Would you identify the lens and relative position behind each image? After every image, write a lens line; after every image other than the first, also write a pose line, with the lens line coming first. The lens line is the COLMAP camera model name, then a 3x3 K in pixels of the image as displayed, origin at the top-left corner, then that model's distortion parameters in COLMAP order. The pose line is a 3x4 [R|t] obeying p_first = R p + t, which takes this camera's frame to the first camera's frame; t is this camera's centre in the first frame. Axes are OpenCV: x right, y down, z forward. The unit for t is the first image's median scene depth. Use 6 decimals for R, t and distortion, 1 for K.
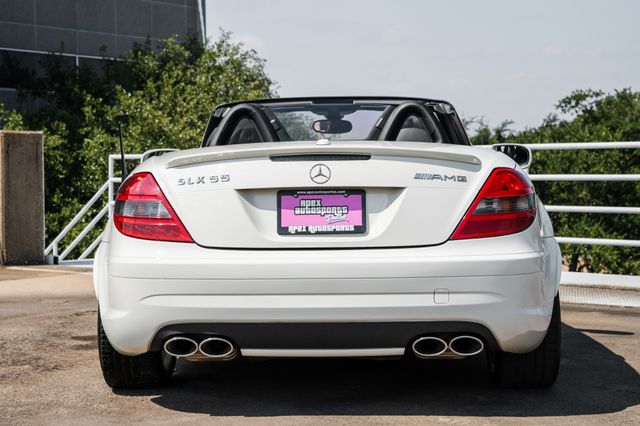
lens RADIAL K [[1253.8, 0, 317.2], [0, 1253.8, 208.8], [0, 0, 1]] dist [0.462729, 0.000000]
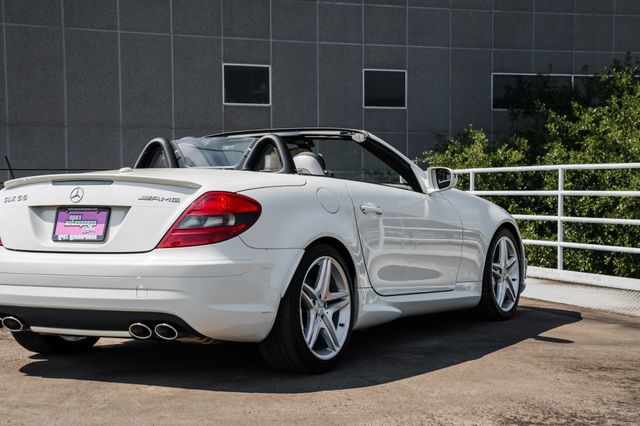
lens RADIAL K [[1175.2, 0, 312.7], [0, 1175.2, 211.1], [0, 0, 1]] dist [0.350421, 0.000000]
pose [[0.911227, 0.012814, -0.411704, 0.726866], [-0.014955, 0.999886, -0.001978, -0.012417], [0.411632, 0.007959, 0.911315, -0.021852]]
